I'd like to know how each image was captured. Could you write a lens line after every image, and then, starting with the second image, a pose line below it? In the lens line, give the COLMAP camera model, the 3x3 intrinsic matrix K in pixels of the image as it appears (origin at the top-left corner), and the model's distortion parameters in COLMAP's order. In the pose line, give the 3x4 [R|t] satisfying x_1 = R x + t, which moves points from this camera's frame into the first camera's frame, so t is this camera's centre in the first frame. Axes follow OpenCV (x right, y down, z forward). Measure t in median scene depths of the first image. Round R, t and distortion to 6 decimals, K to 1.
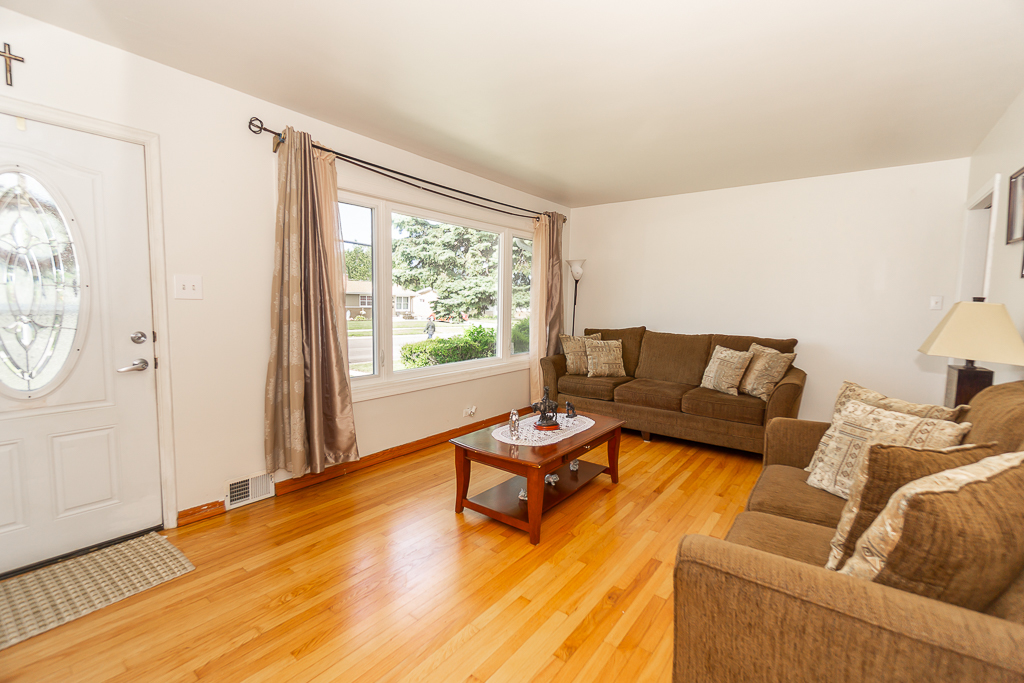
lens RADIAL K [[439.4, 0, 508.5], [0, 439.4, 340.7], [0, 0, 1]] dist [-0.008233, -0.000206]
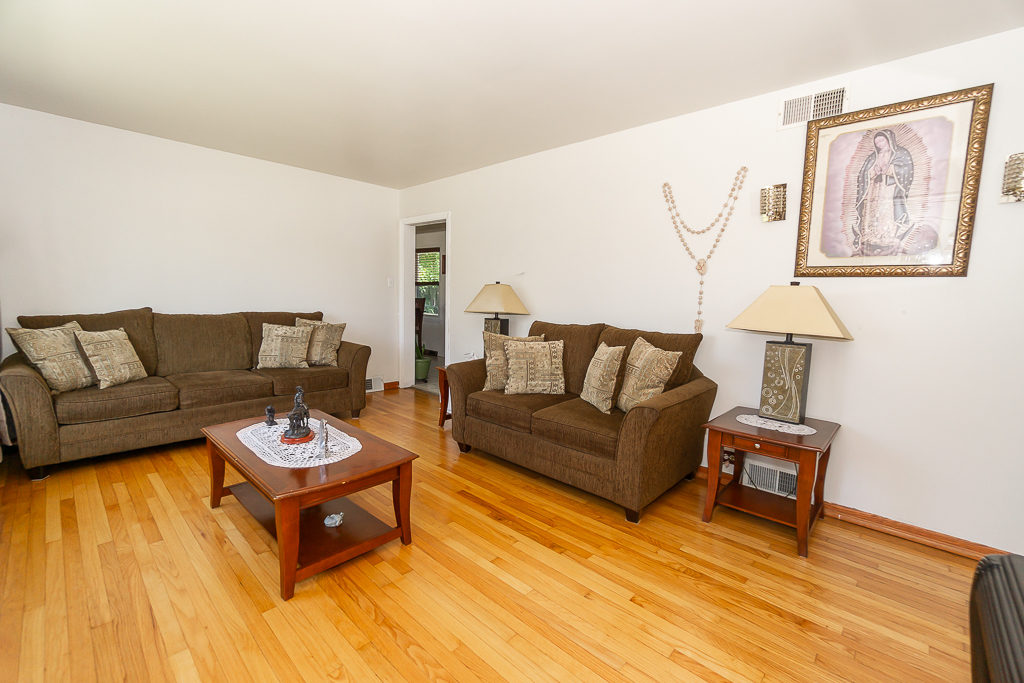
lens RADIAL K [[439.4, 0, 508.5], [0, 439.4, 340.7], [0, 0, 1]] dist [-0.008233, -0.000206]
pose [[0.106638, -0.121909, 0.986796, -0.432779], [0.056750, 0.991584, 0.116368, -0.033084], [-0.992677, 0.043591, 0.112659, 0.367512]]
